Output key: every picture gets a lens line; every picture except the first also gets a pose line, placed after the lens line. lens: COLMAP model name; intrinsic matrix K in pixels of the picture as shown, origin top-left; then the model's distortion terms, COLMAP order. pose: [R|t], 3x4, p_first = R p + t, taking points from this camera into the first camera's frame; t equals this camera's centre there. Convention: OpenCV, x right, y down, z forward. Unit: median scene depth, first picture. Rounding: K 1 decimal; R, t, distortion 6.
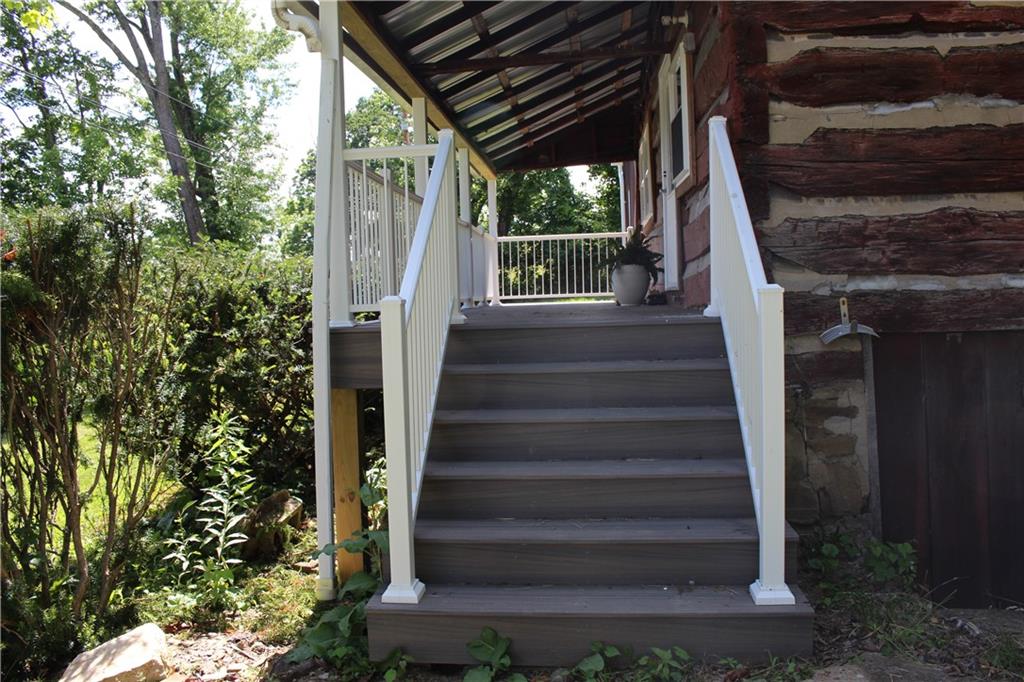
lens RADIAL K [[833.0, 0, 512.4], [0, 833.0, 342.1], [0, 0, 1]] dist [-0.131911, 0.078471]
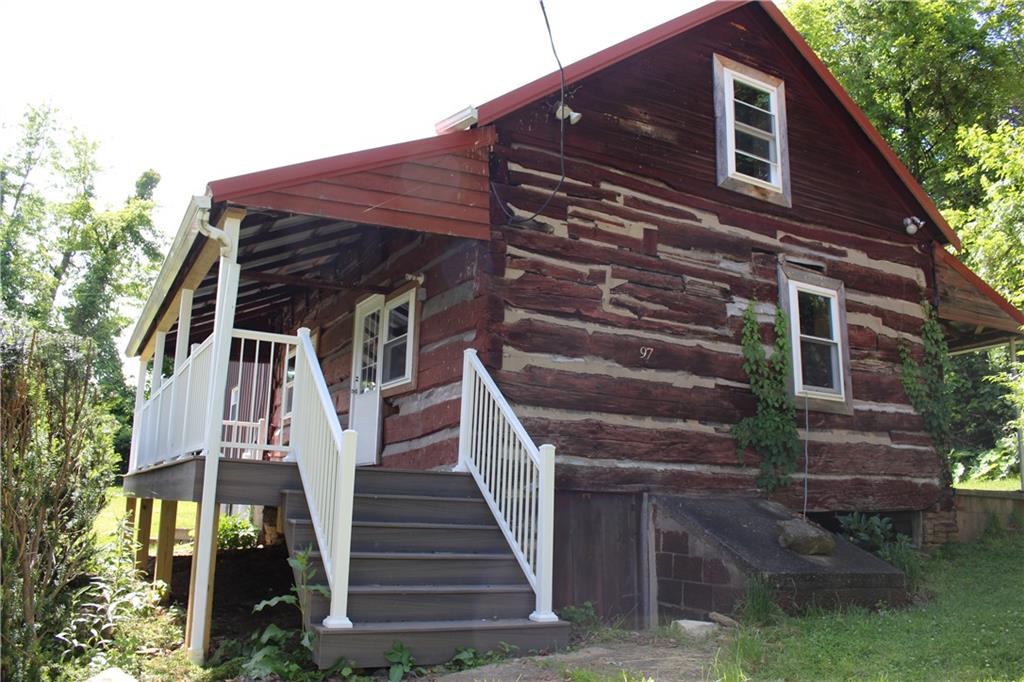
lens RADIAL K [[833.0, 0, 511.0], [0, 833.0, 340.5], [0, 0, 1]] dist [-0.131911, 0.078471]
pose [[0.823173, 0.171174, 0.541374, -0.606253], [-0.023043, 0.962760, -0.269372, 0.158898], [-0.567323, 0.209265, 0.796463, -0.379216]]
